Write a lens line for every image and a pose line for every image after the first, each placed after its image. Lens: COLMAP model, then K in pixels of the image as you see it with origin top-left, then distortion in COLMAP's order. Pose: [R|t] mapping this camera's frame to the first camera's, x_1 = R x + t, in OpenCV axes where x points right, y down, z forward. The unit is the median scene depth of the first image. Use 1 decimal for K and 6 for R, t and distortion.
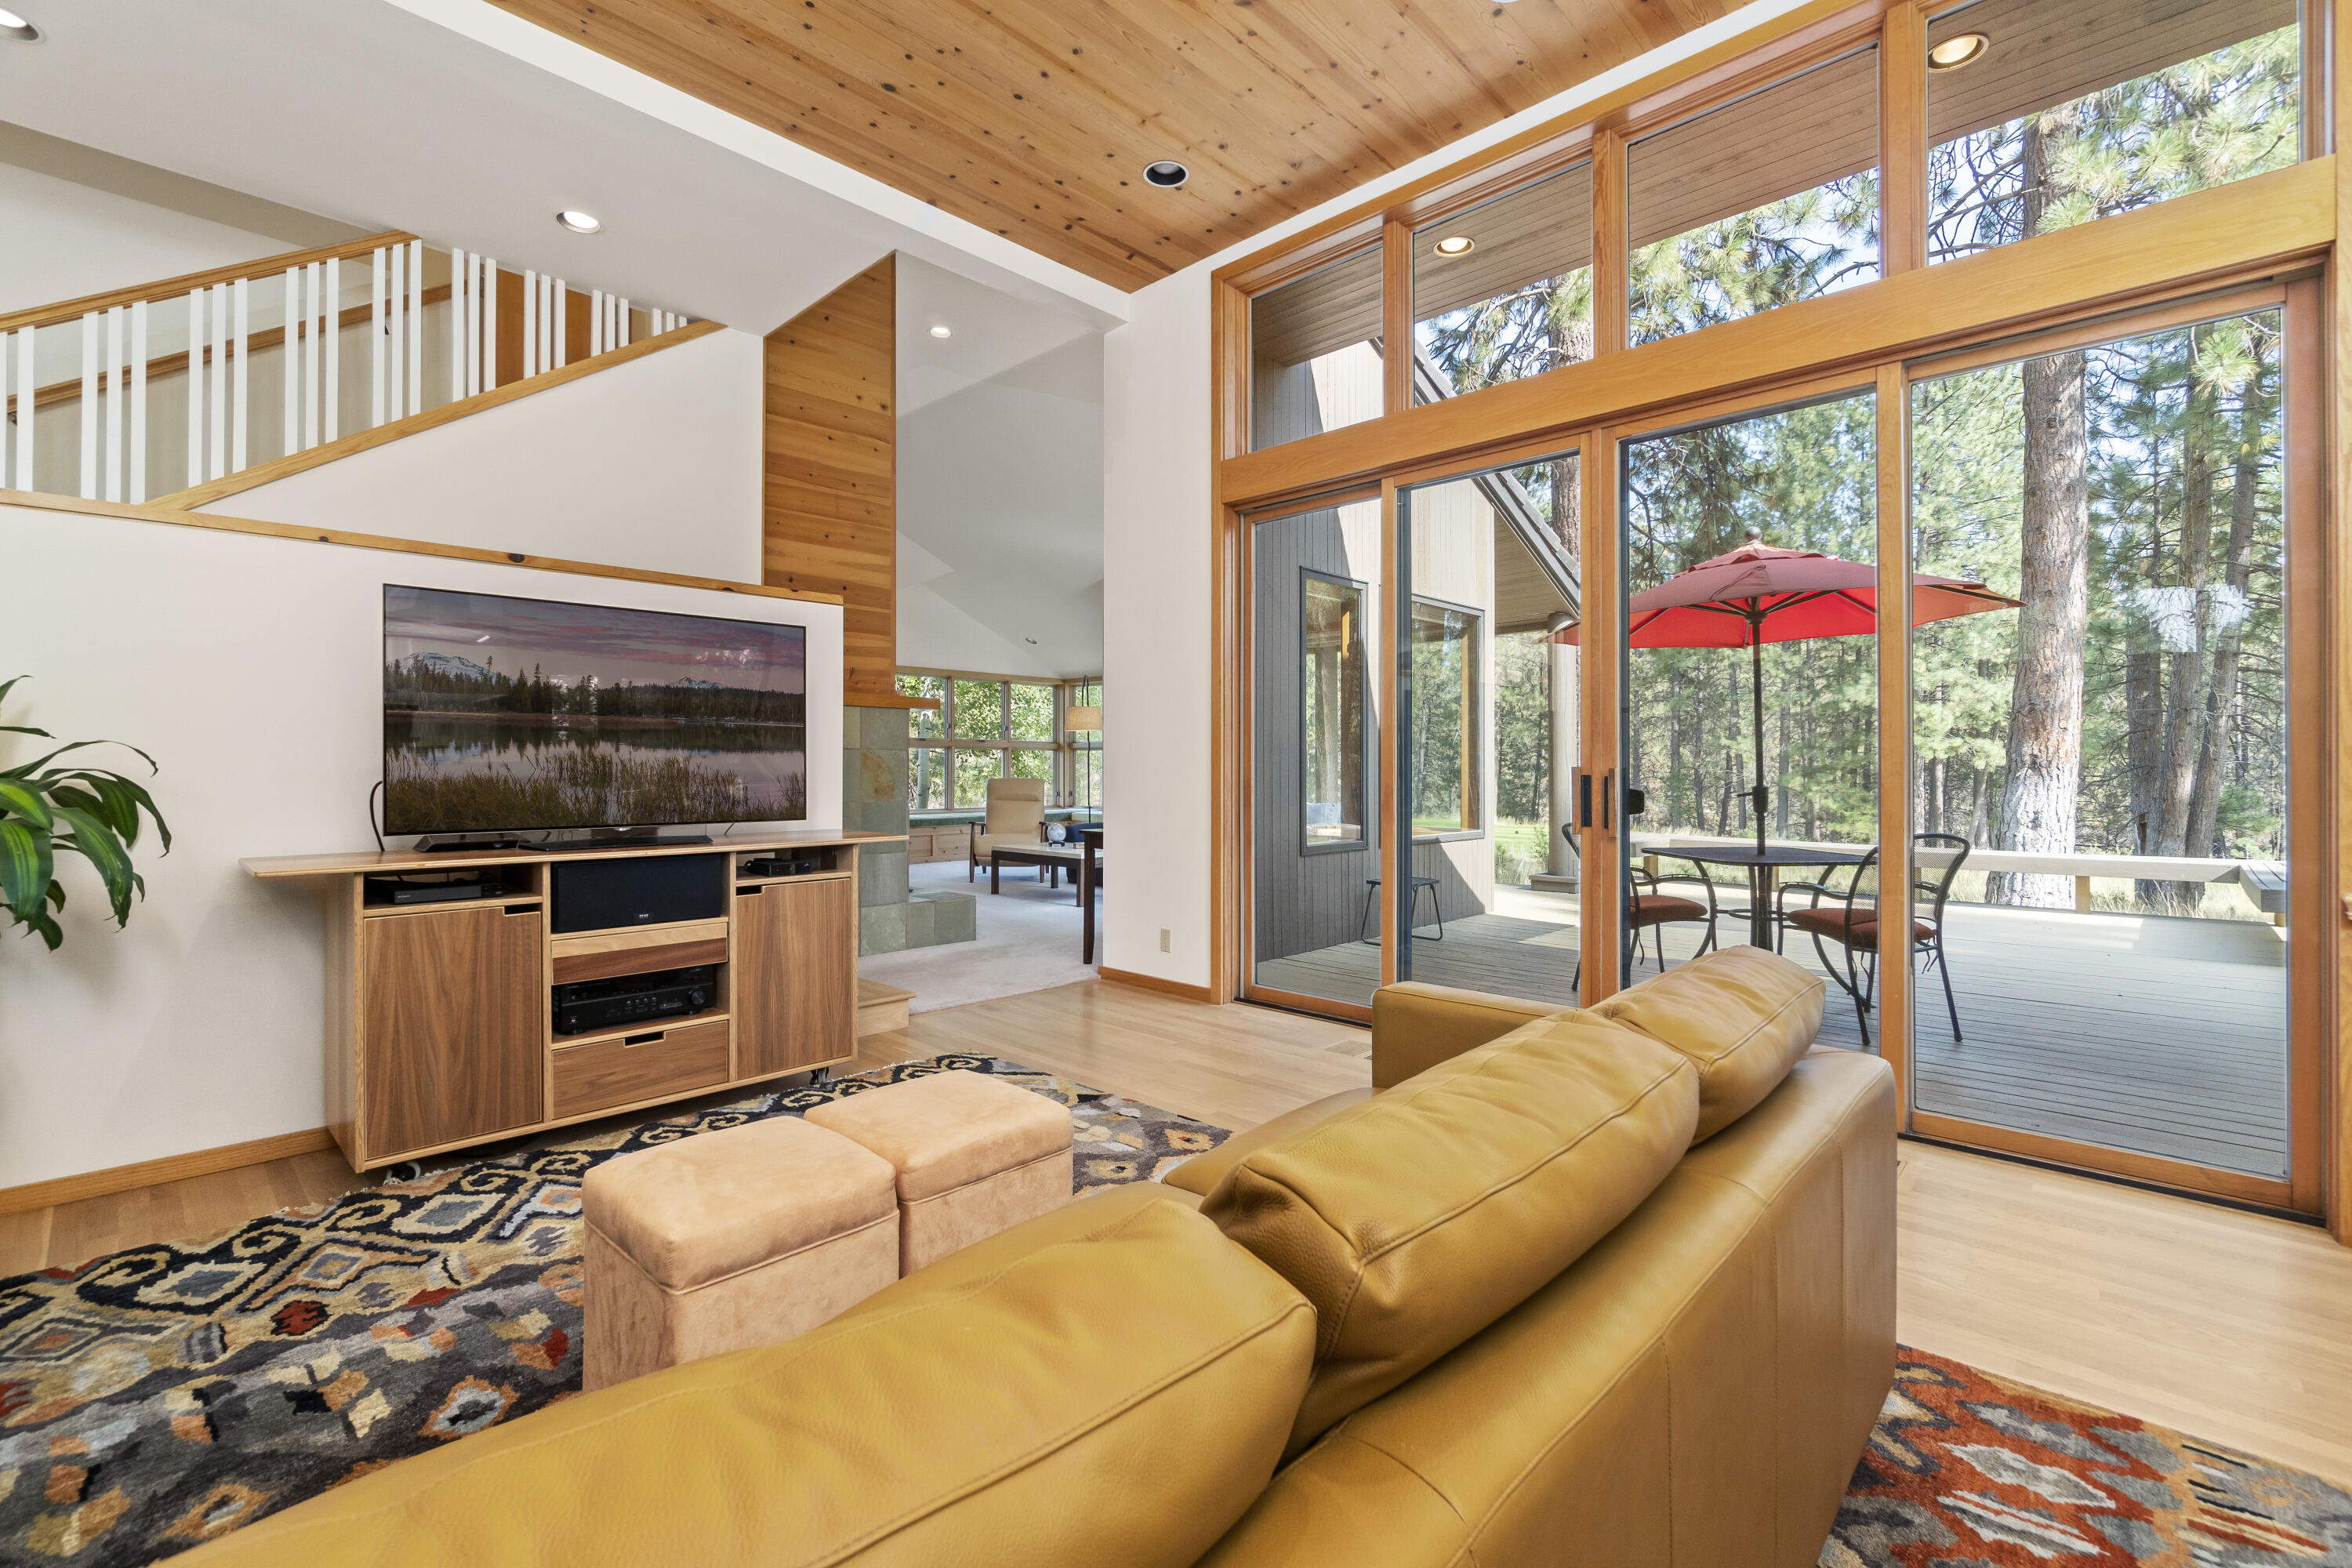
lens RADIAL K [[1023.0, 0, 1174.9], [0, 1023.0, 771.9], [0, 0, 1]] dist [-0.002900, -0.000064]
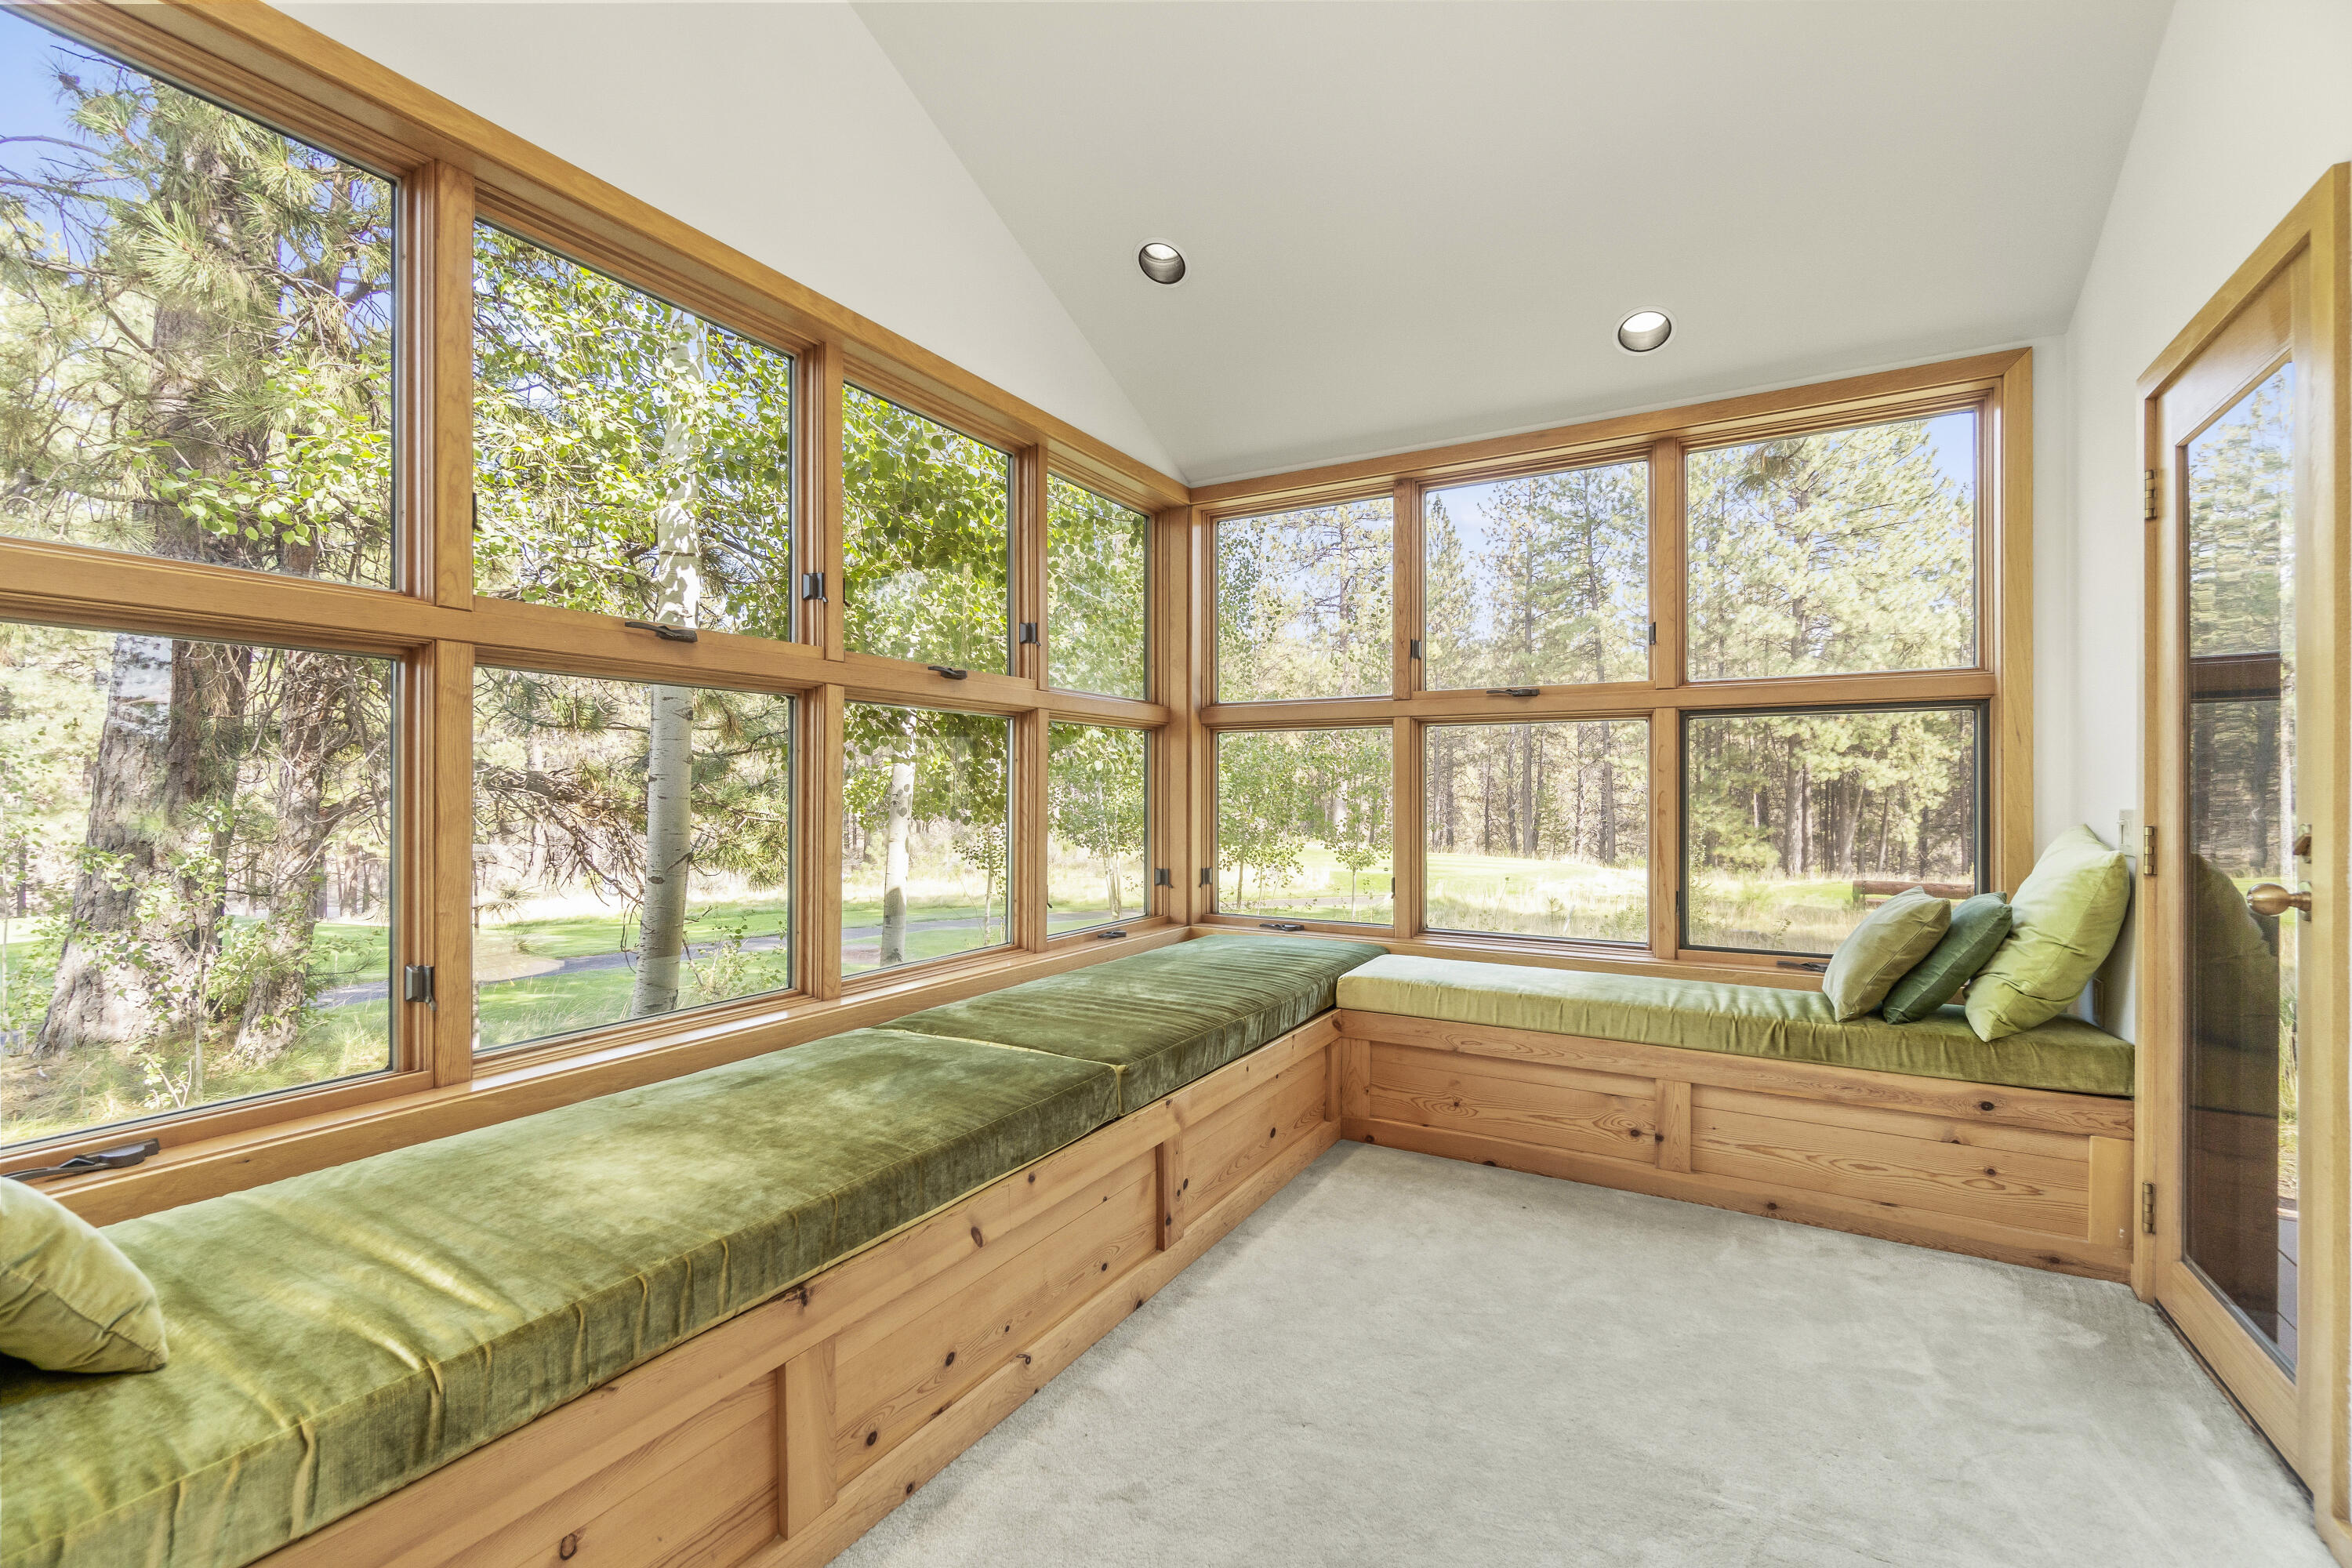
lens RADIAL K [[1023.0, 0, 1174.9], [0, 1023.0, 771.9], [0, 0, 1]] dist [-0.002900, -0.000064]
pose [[0.969253, 0.005041, 0.246016, -0.174161], [-0.000535, 0.999831, -0.018381, -0.004468], [-0.246067, 0.017684, 0.969091, 0.686850]]
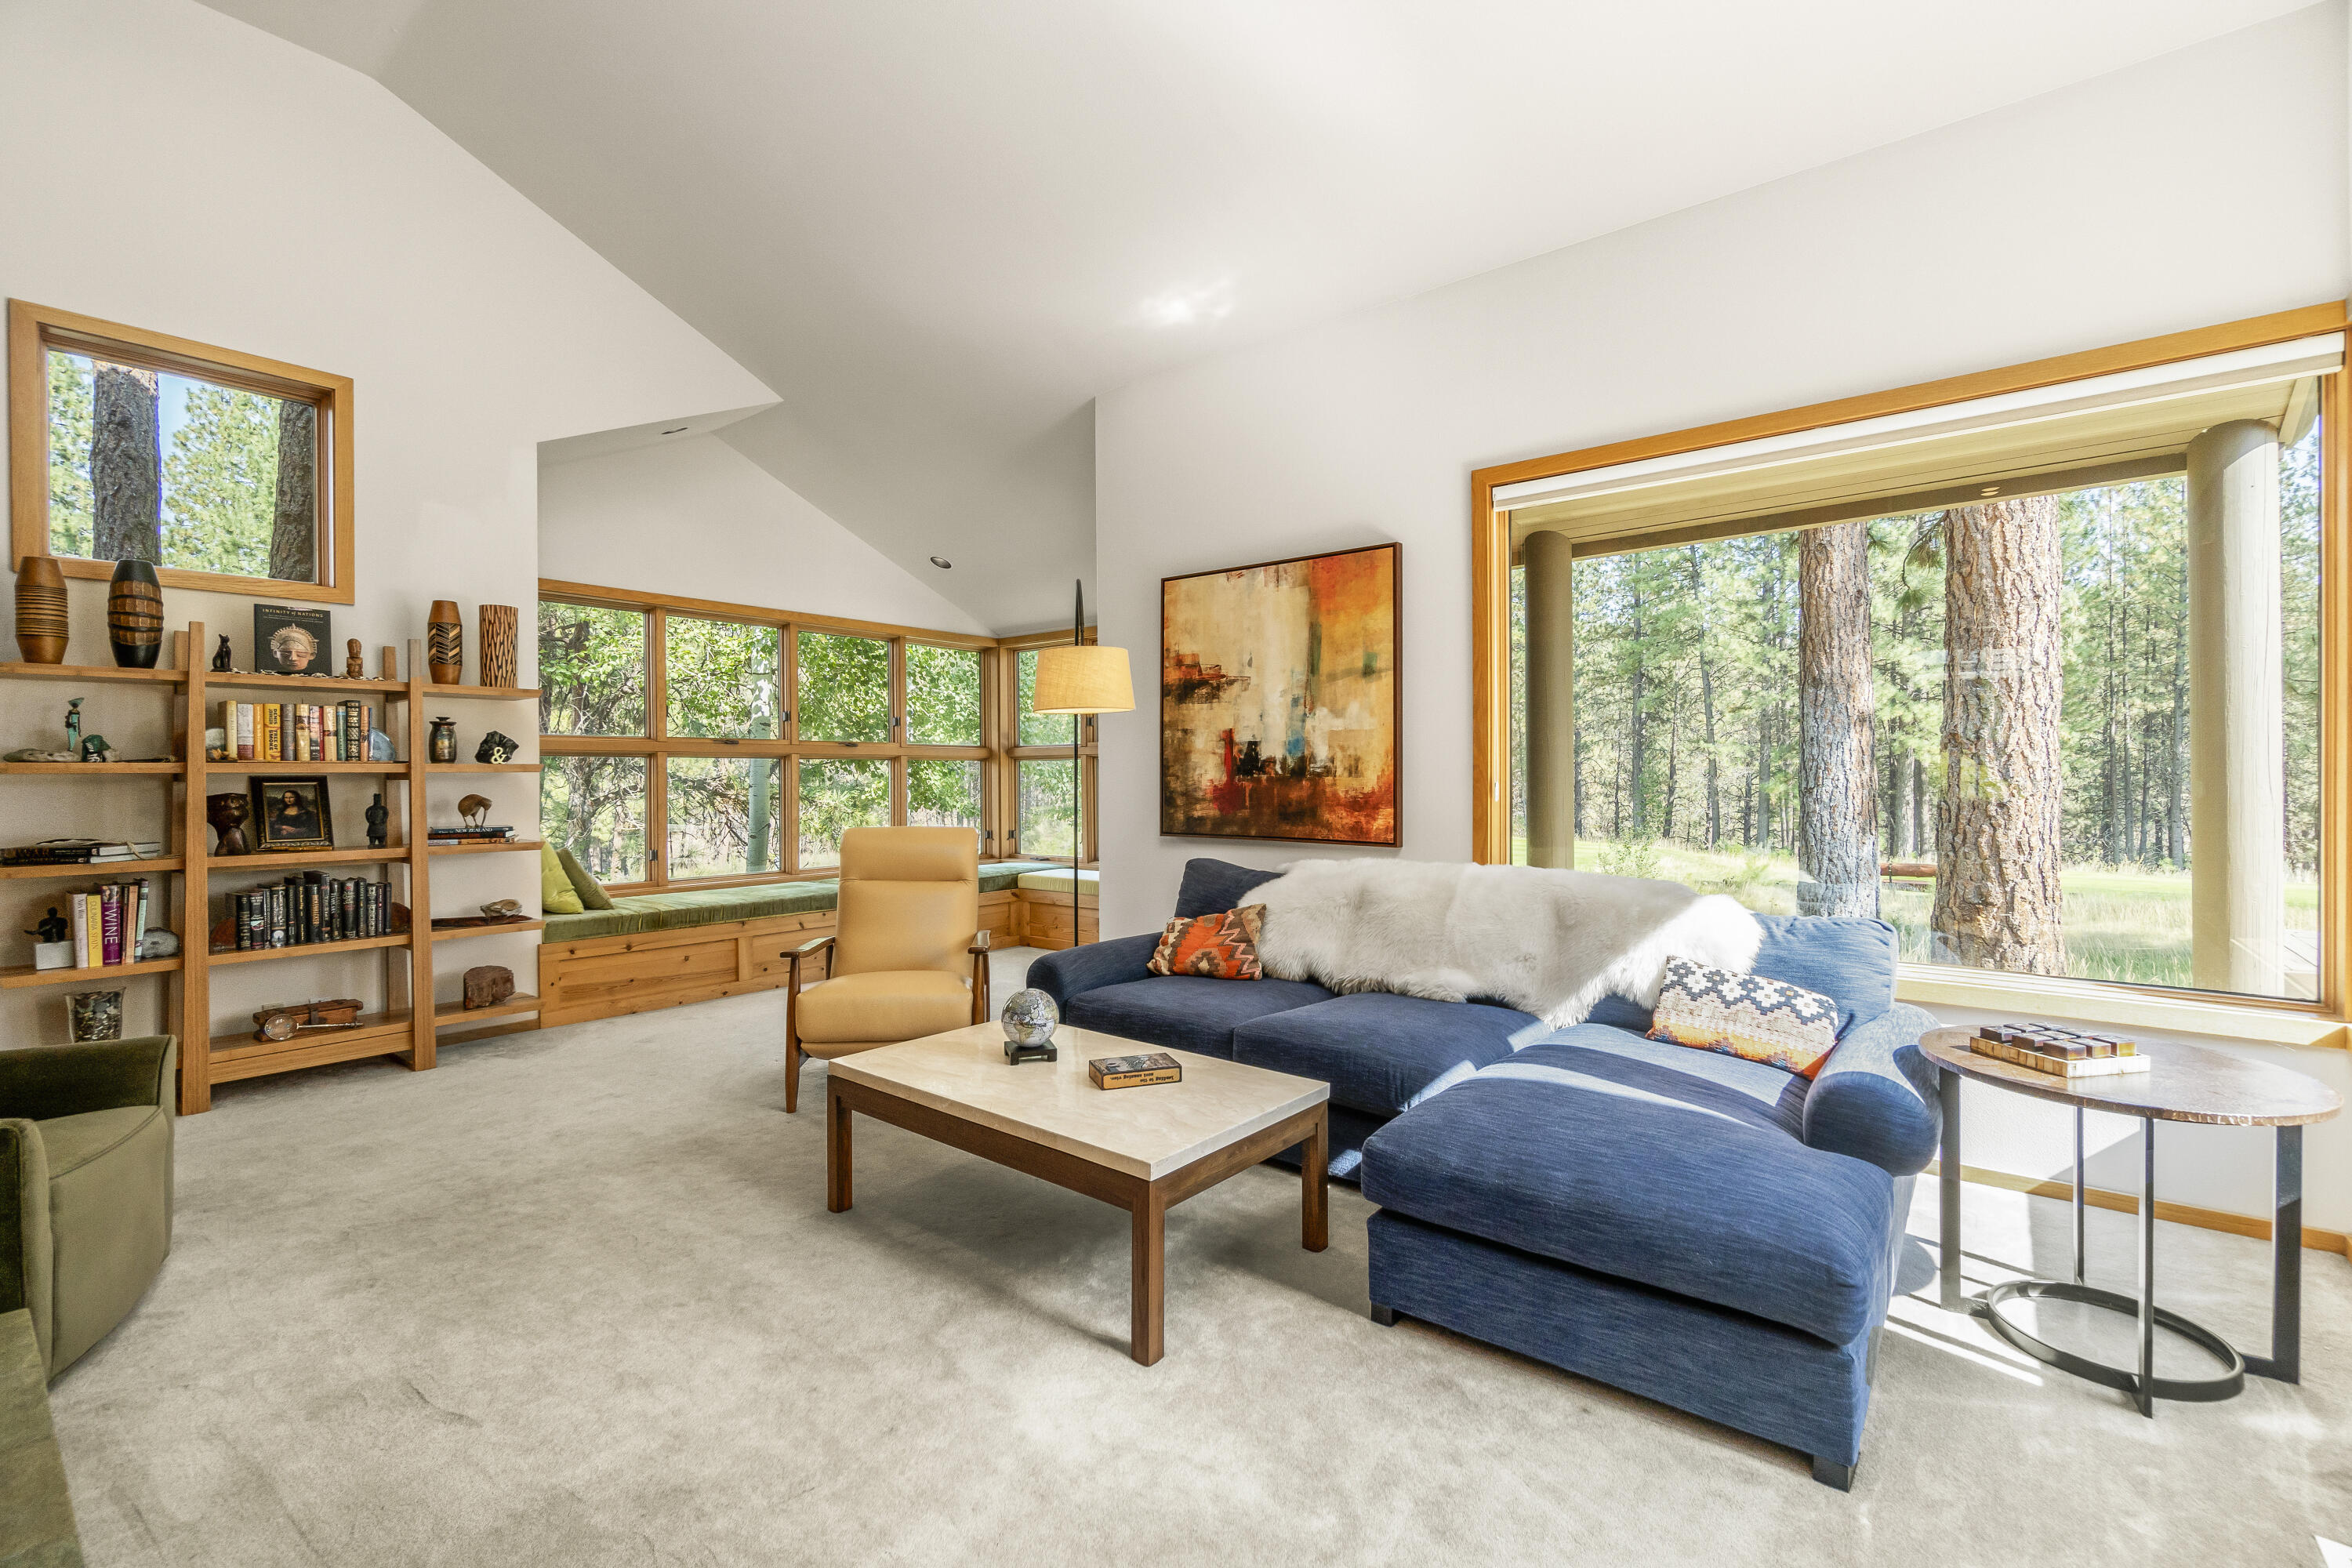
lens RADIAL K [[1048.7, 0, 1176.7], [0, 1048.7, 762.2], [0, 0, 1]] dist [0.000669, 0.000023]
pose [[0.995227, -0.002564, 0.097552, -0.063740], [0.003988, 0.999888, -0.014401, -0.011310], [-0.097504, 0.014721, 0.995126, 0.388306]]
